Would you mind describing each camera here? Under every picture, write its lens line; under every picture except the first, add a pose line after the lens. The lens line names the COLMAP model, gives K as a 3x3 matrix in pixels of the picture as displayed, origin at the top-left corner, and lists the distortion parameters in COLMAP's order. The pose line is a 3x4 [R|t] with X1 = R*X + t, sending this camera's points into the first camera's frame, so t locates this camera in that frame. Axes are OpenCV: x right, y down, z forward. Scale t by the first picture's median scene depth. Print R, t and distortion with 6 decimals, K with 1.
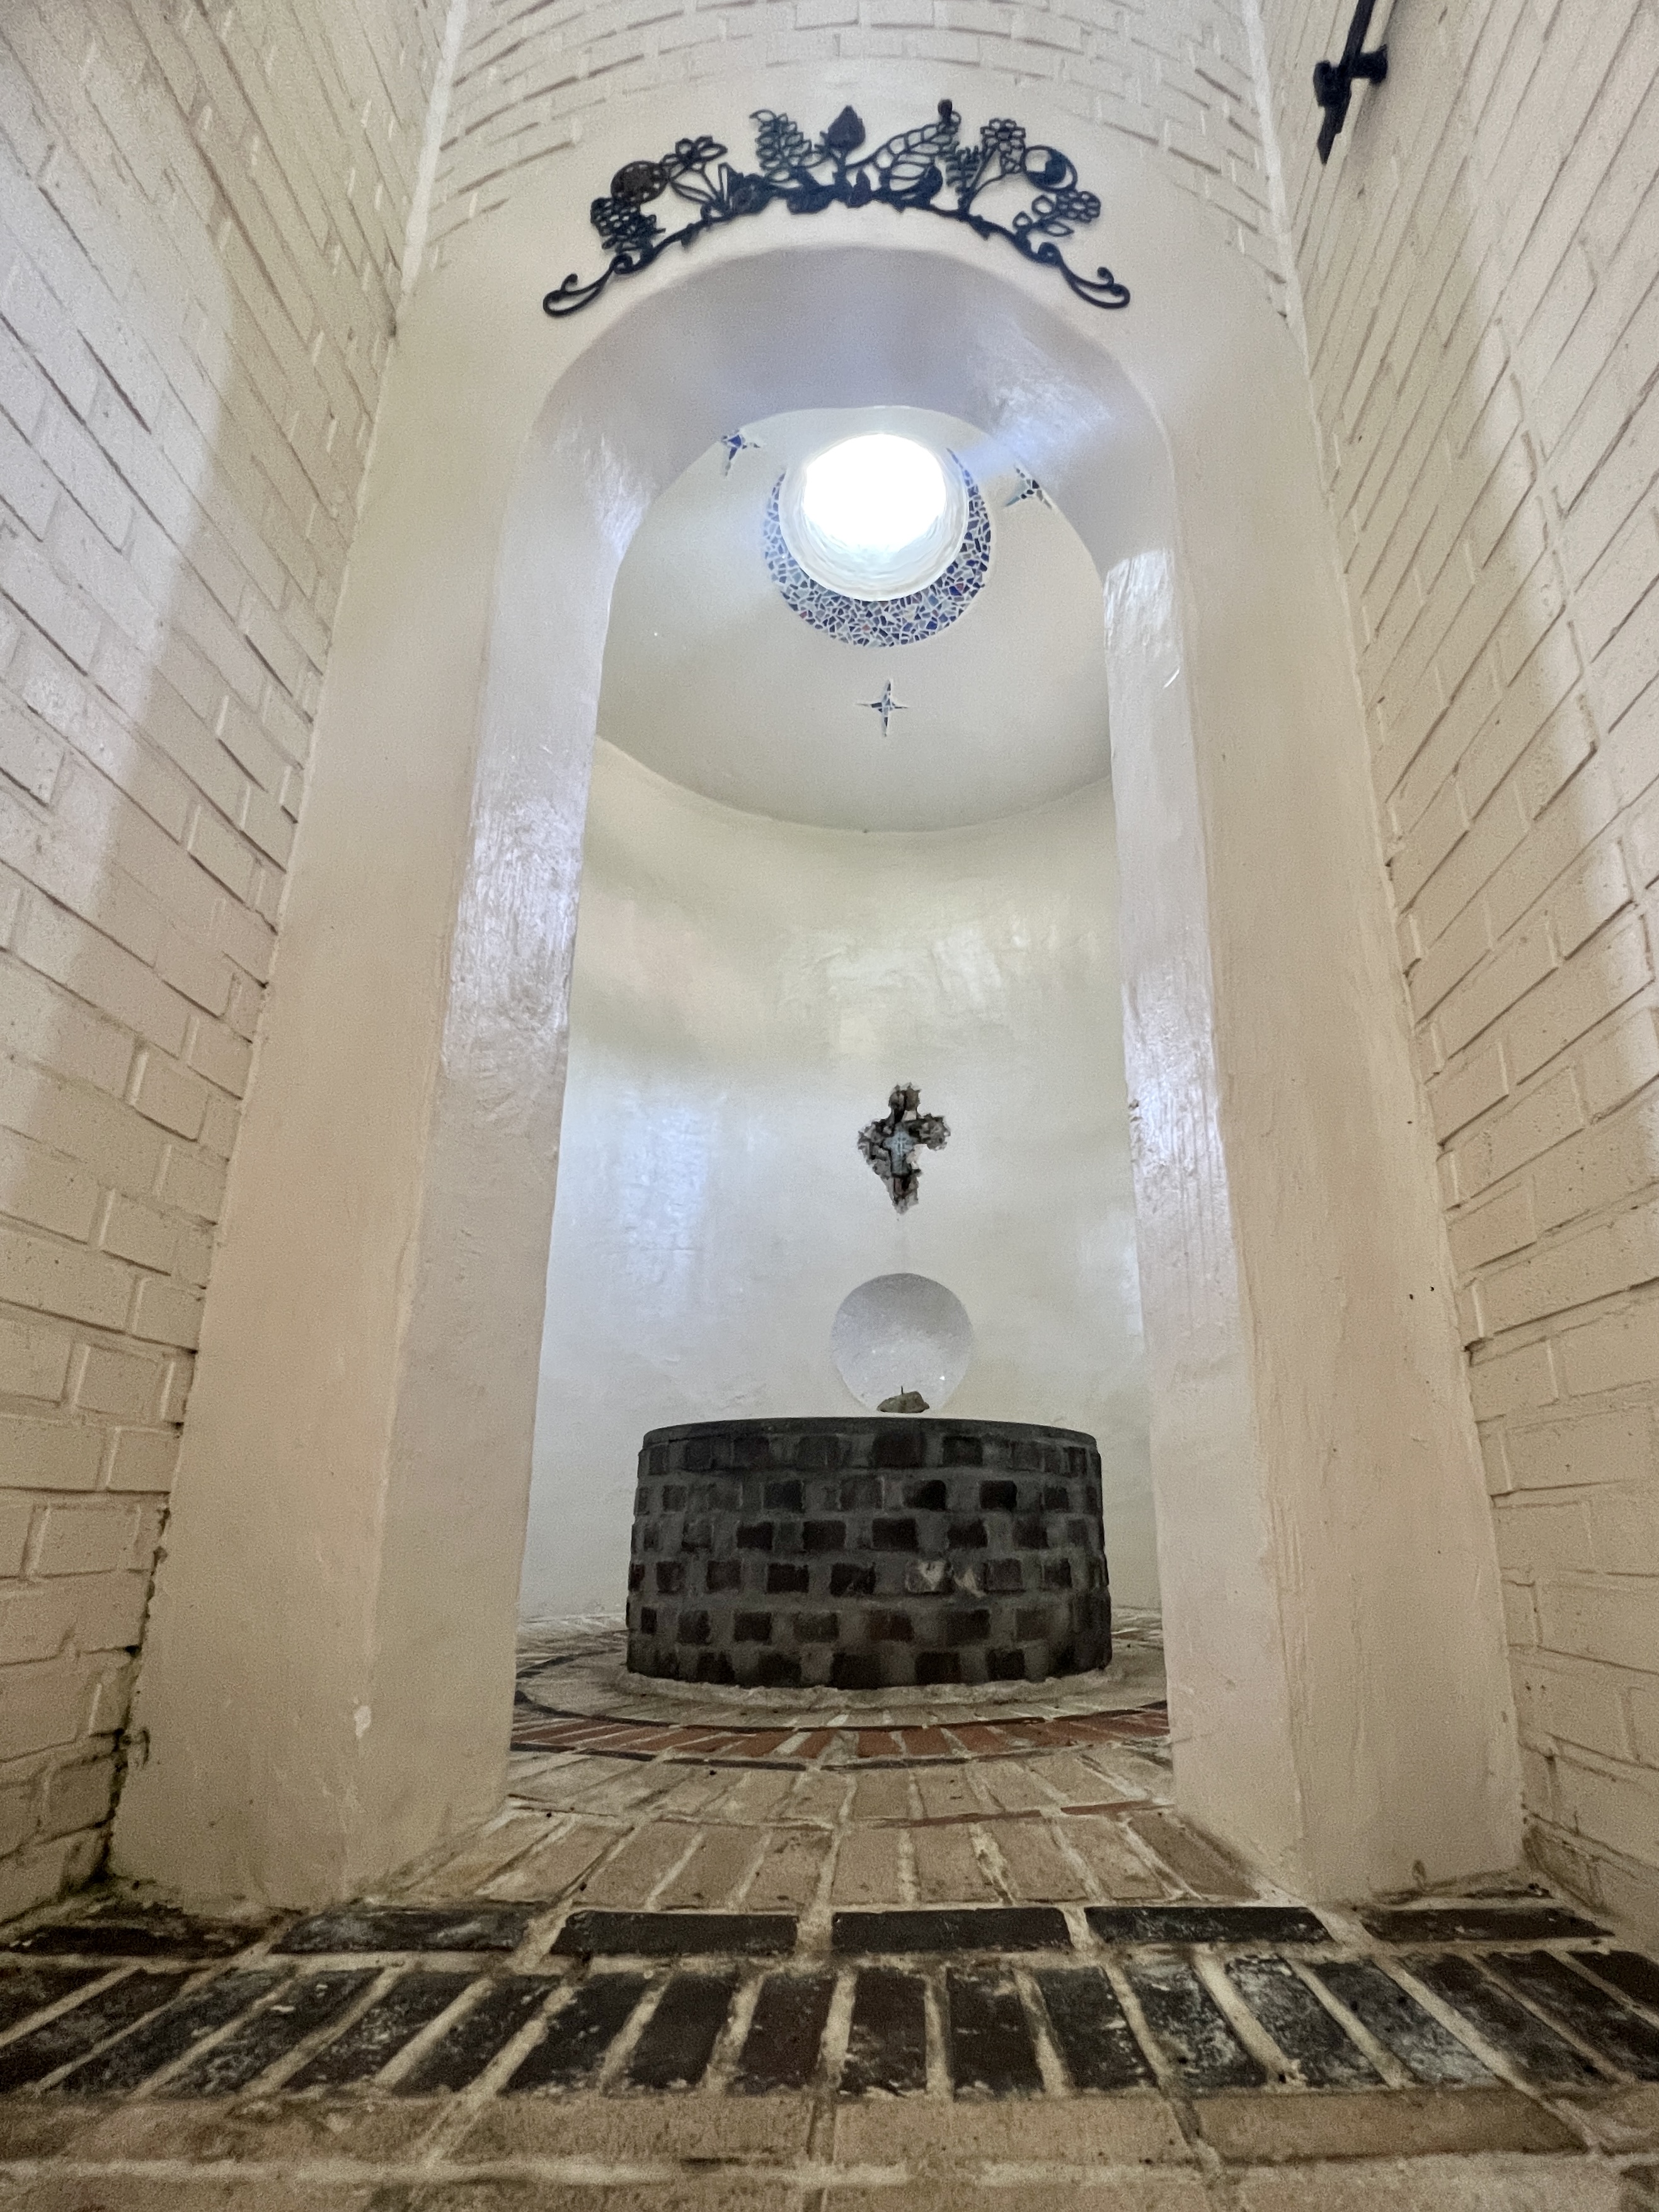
lens RADIAL K [[890.2, 0, 833.5], [0, 890.2, 1105.4], [0, 0, 1]] dist [-0.000303, 0.000001]
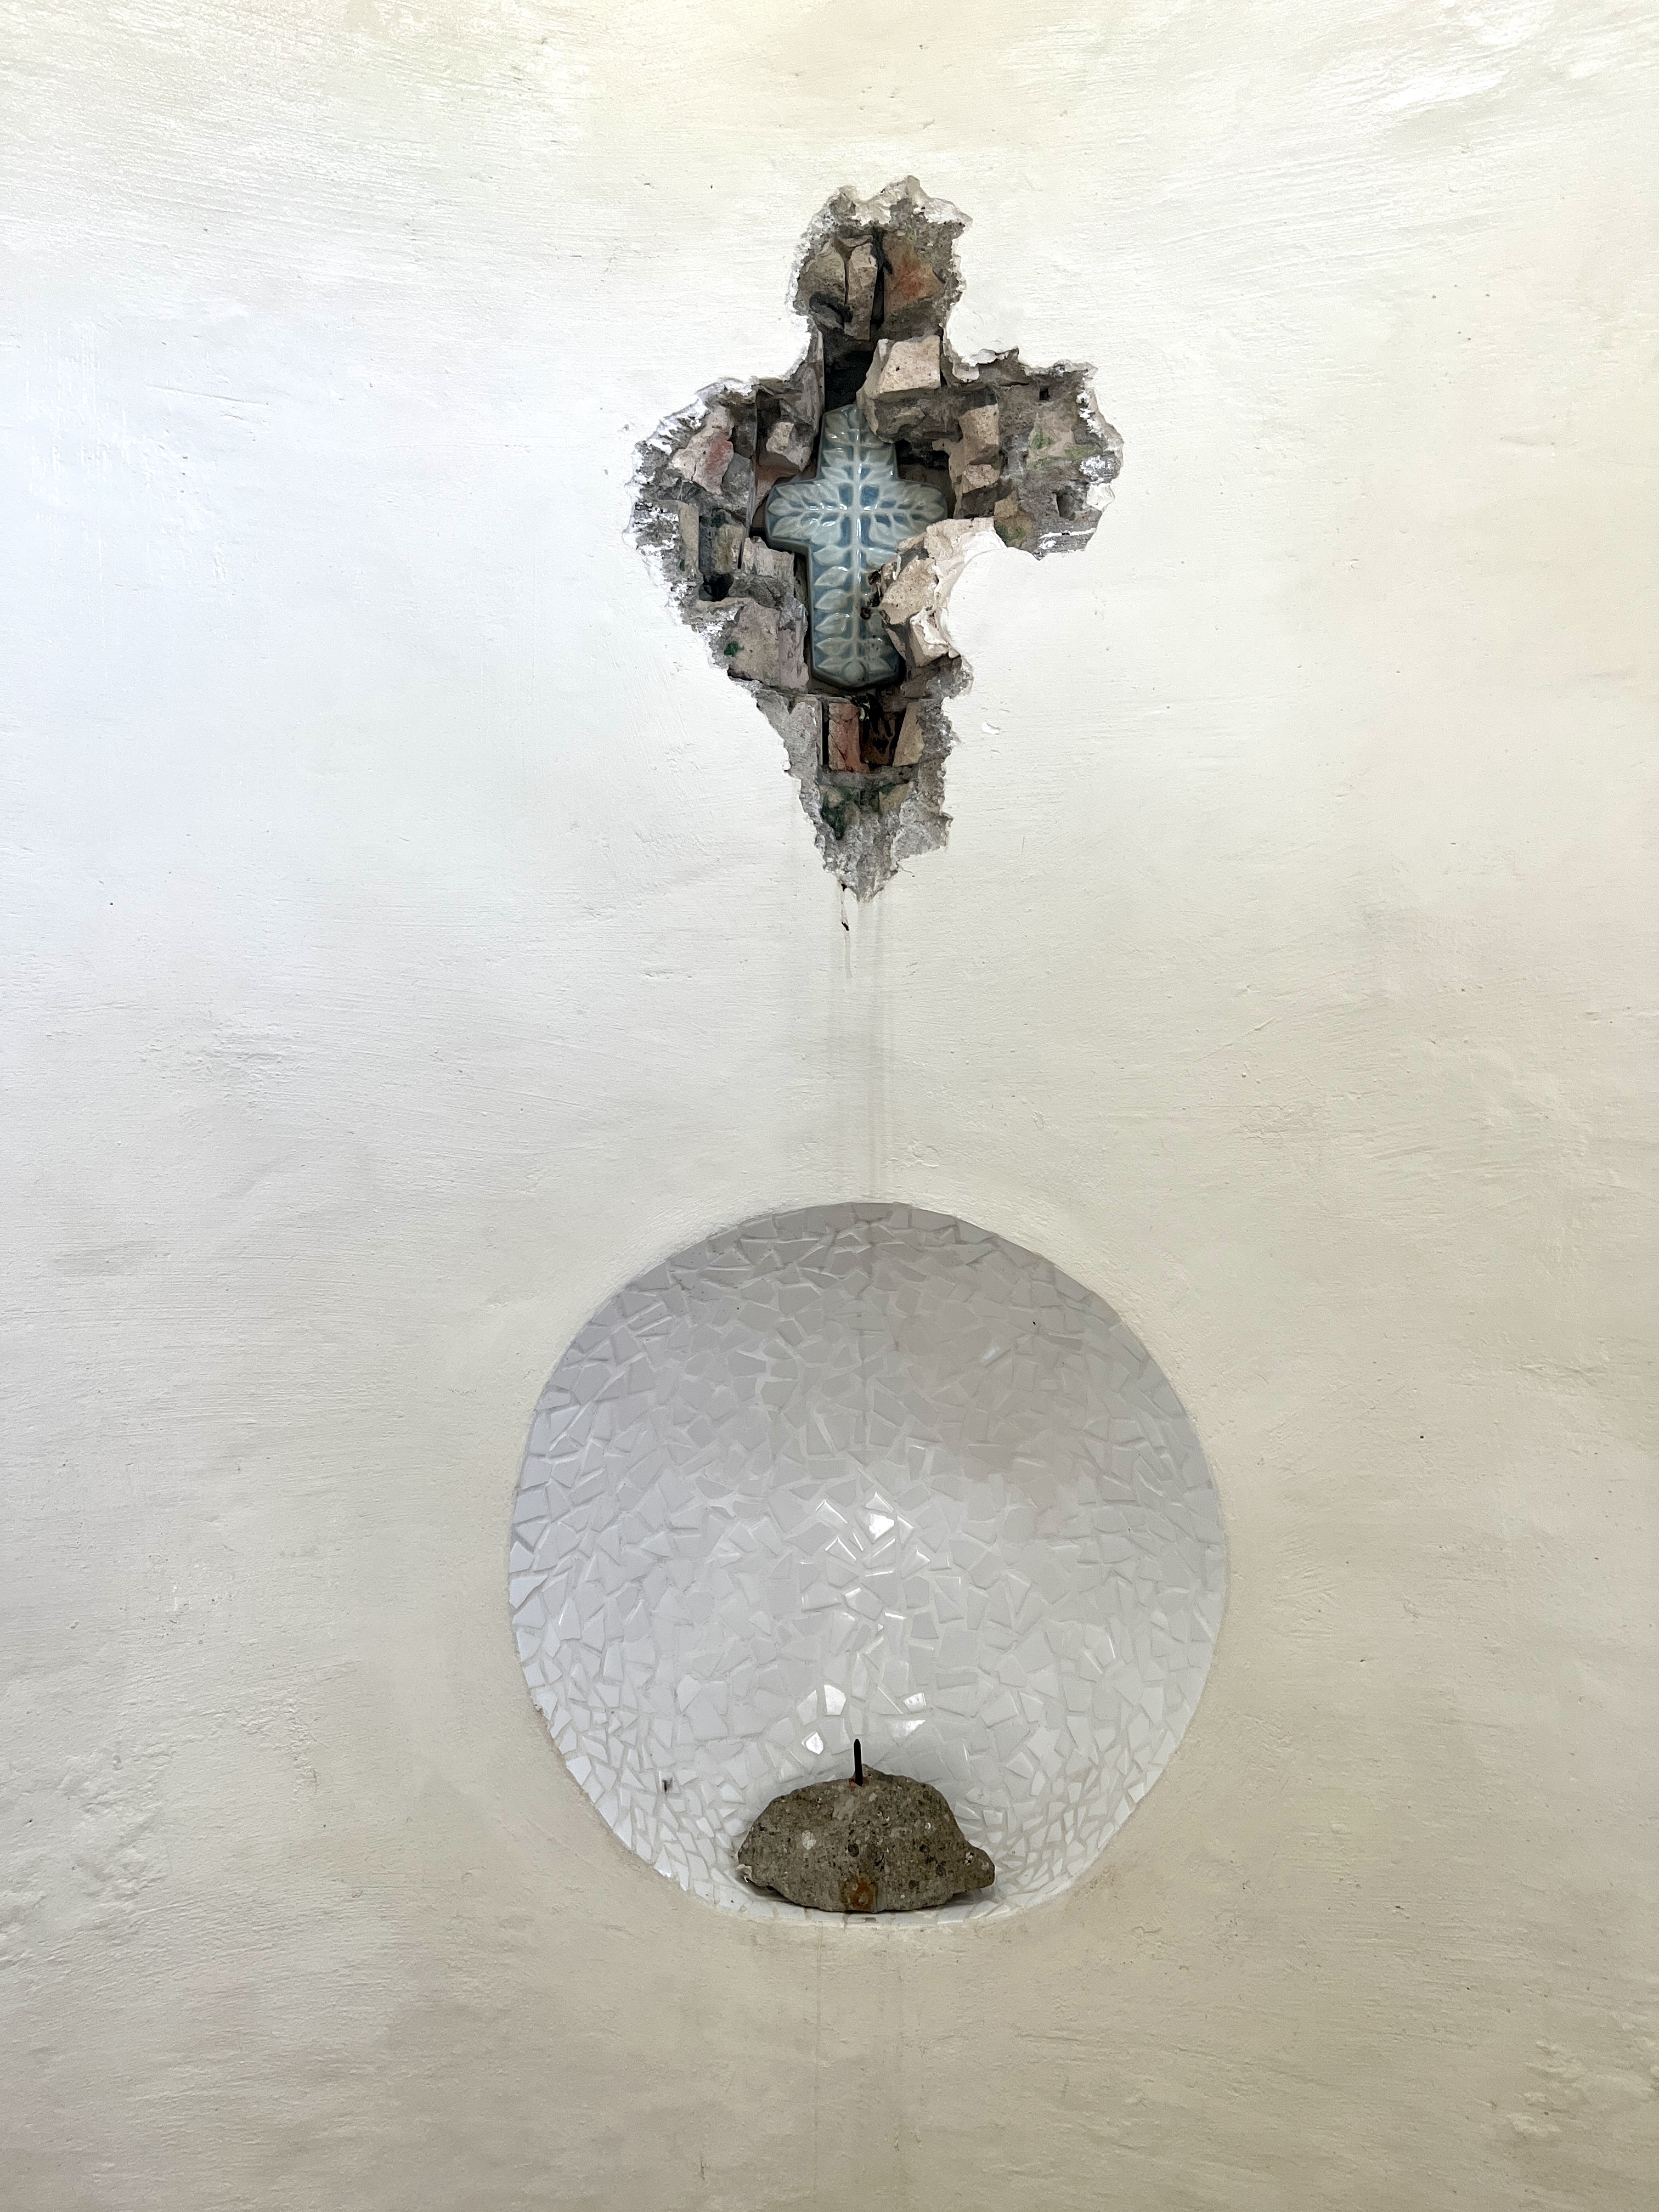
lens RADIAL K [[1696.1, 0, 833.1], [0, 1696.1, 1101.3], [0, 0, 1]] dist [0.031172, 0.000680]
pose [[0.994569, -0.016714, 0.102724, 0.029868], [-0.020586, 0.935926, 0.351594, 0.031980], [-0.102018, -0.351799, 0.930500, 0.612327]]
